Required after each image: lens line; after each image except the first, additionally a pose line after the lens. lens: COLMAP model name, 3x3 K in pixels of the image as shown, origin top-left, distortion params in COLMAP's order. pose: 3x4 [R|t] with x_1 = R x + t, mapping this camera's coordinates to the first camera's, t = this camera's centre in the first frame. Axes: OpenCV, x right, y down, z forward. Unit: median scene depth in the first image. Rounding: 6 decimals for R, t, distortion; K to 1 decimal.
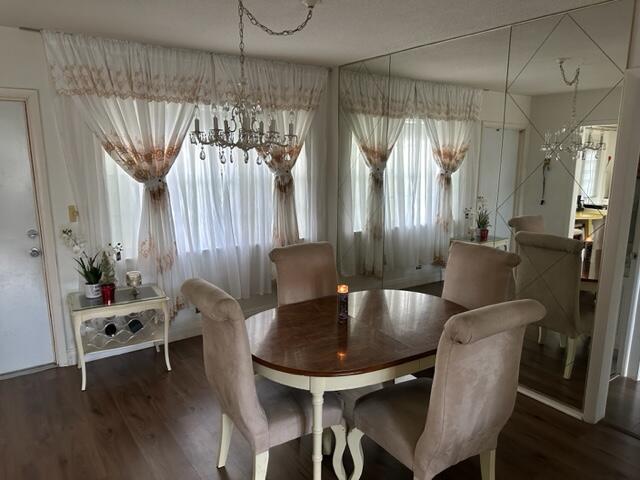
lens RADIAL K [[452.1, 0, 310.8], [0, 452.1, 243.1], [0, 0, 1]] dist [0.113124, -0.145027]
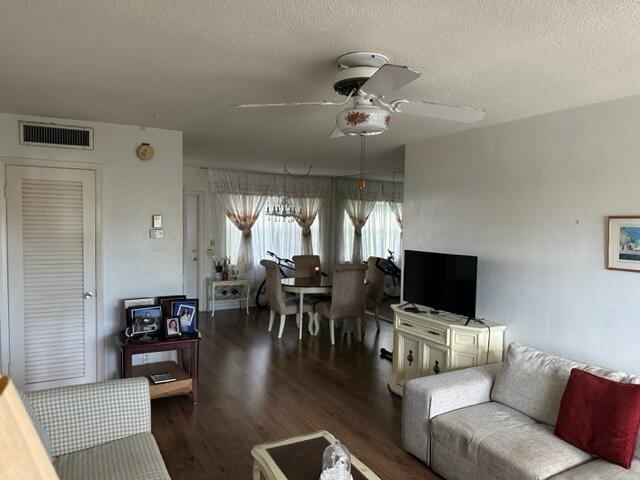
lens RADIAL K [[452.1, 0, 310.8], [0, 452.1, 243.1], [0, 0, 1]] dist [0.113124, -0.145027]
pose [[0.992417, 0.027208, -0.119866, 0.240575], [-0.043724, 0.989551, -0.137397, 0.220637], [0.114875, 0.141596, 0.983237, -1.141501]]
